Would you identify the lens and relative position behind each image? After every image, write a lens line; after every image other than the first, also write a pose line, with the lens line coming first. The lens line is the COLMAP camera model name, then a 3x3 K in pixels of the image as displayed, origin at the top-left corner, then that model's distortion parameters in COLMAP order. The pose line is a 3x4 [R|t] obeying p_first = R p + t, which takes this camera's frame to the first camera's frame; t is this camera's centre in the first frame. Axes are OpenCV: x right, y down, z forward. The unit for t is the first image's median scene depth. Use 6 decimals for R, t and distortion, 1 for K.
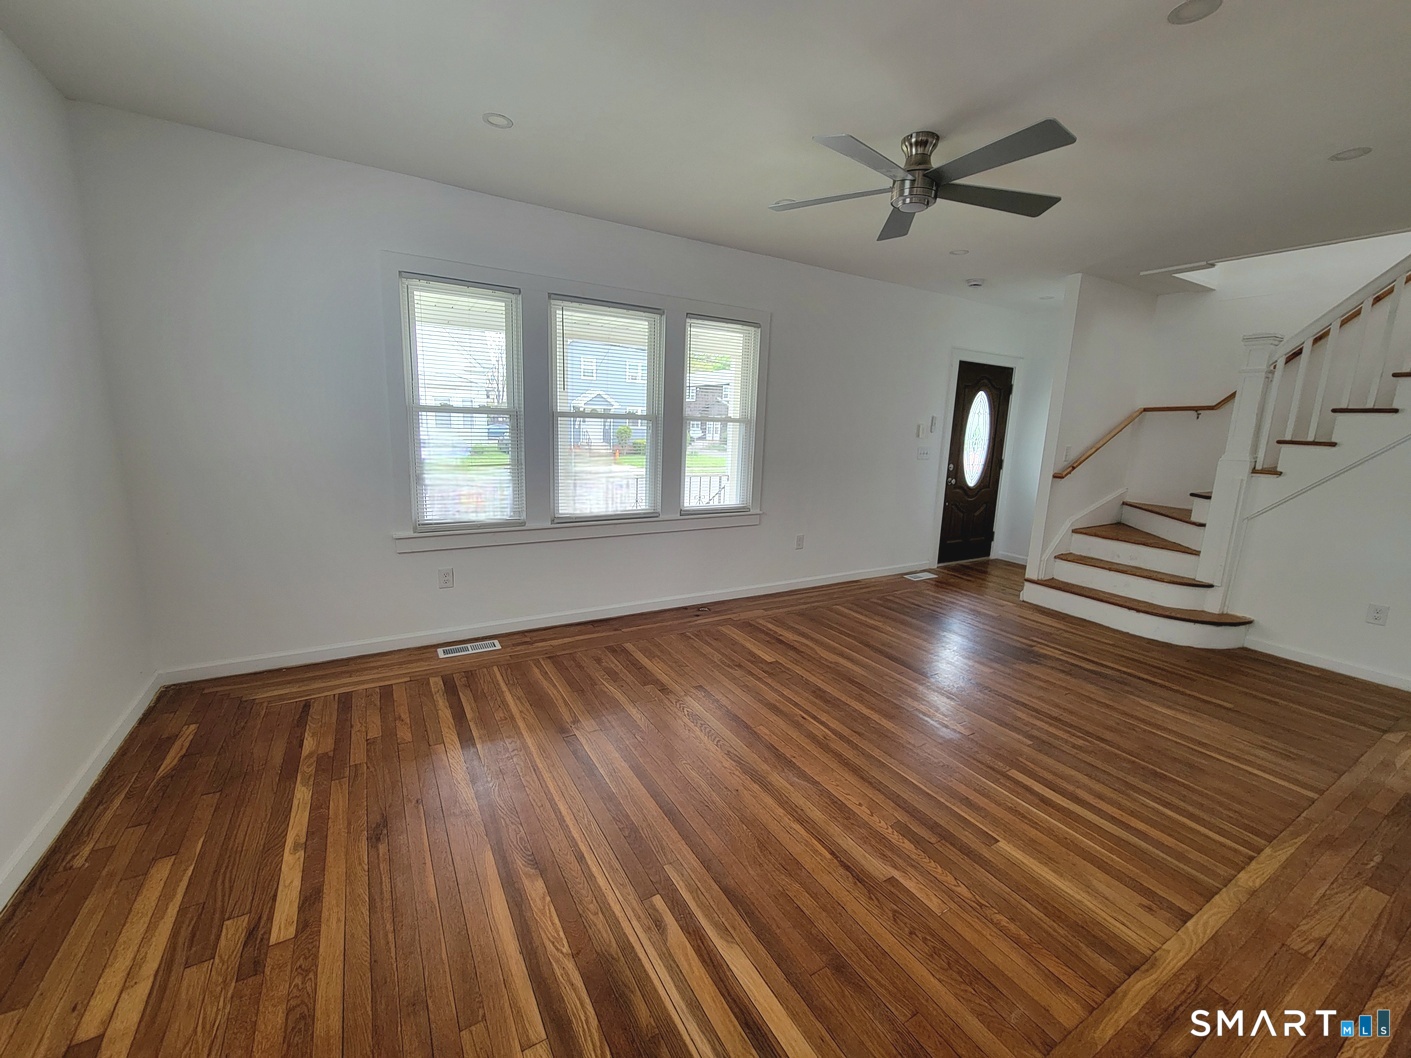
lens RADIAL K [[576.1, 0, 710.6], [0, 576.1, 525.5], [0, 0, 1]] dist [0.002426, -0.000289]
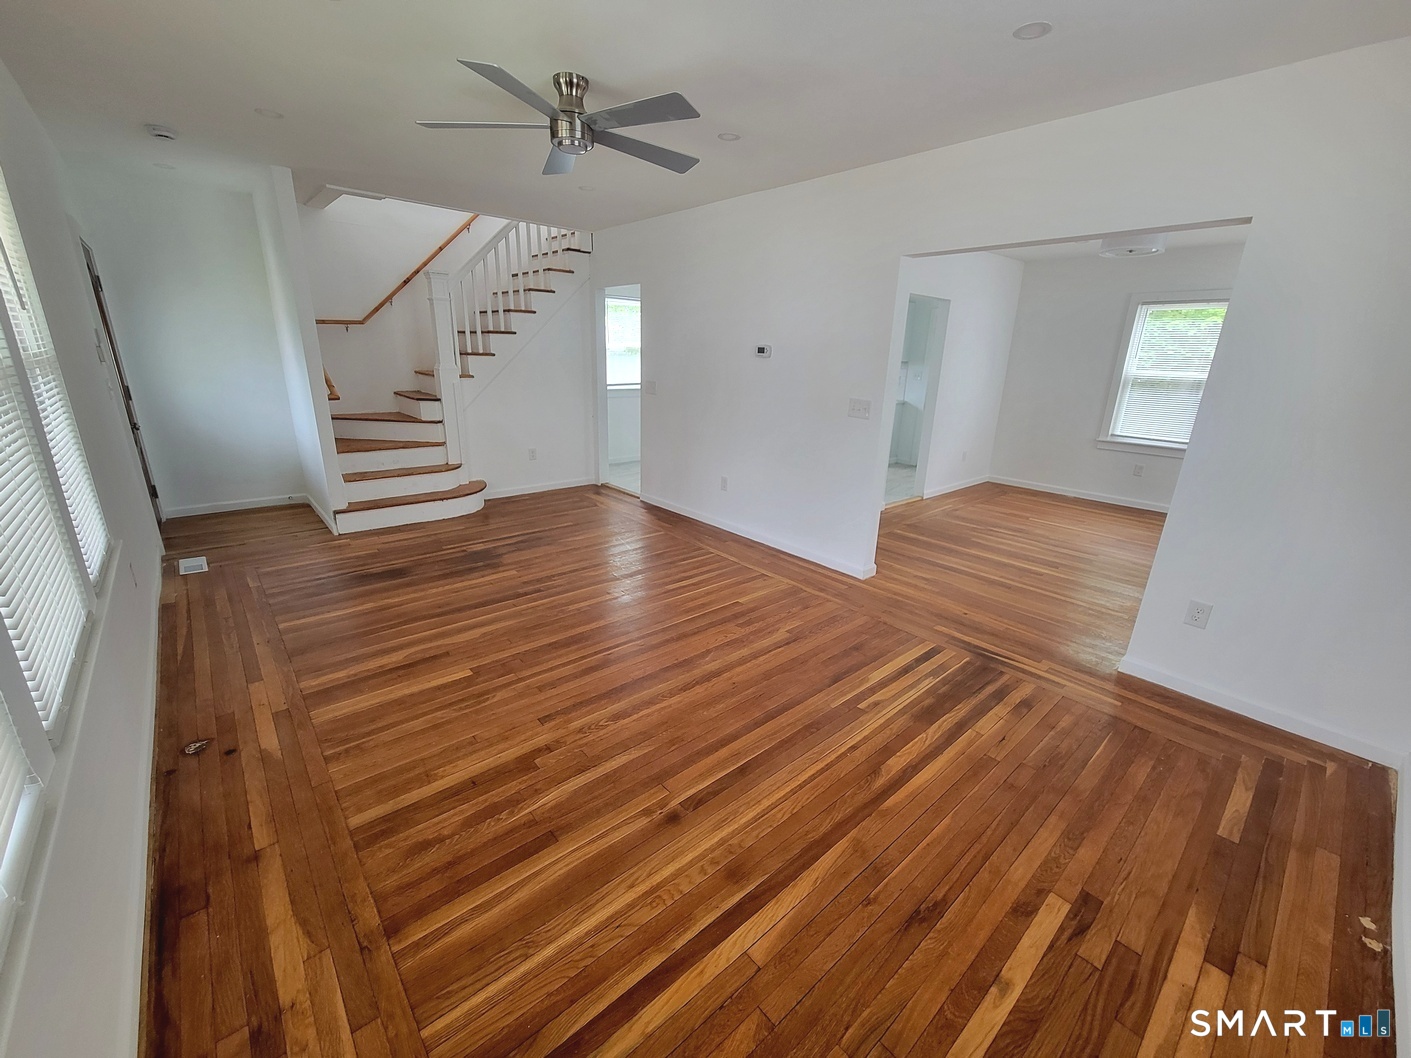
lens RADIAL K [[576.1, 0, 710.6], [0, 576.1, 525.5], [0, 0, 1]] dist [0.002426, -0.000289]
pose [[-0.181261, -0.328288, 0.927023, -0.775378], [0.143313, 0.923757, 0.355153, -0.232214], [-0.972937, 0.197229, -0.120393, 0.904899]]
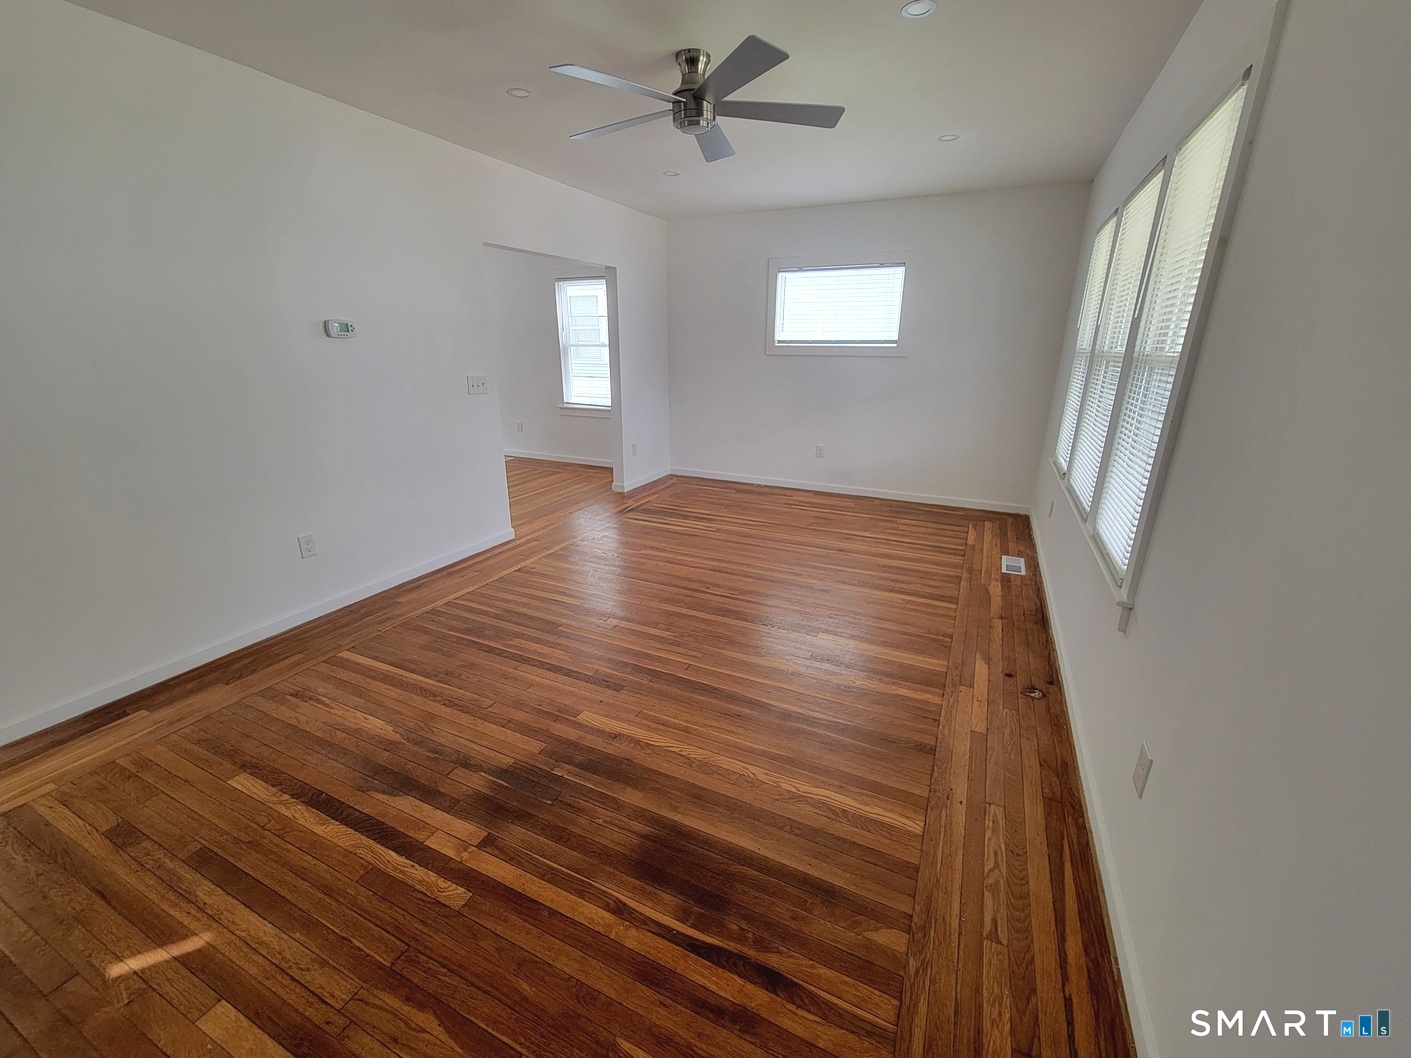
lens RADIAL K [[576.1, 0, 710.6], [0, 576.1, 525.5], [0, 0, 1]] dist [0.002426, -0.000289]
pose [[-0.829902, 0.129976, -0.542558, 0.860365], [-0.138676, 0.893905, 0.426266, -0.325124], [0.540400, 0.428999, -0.723829, 1.820248]]
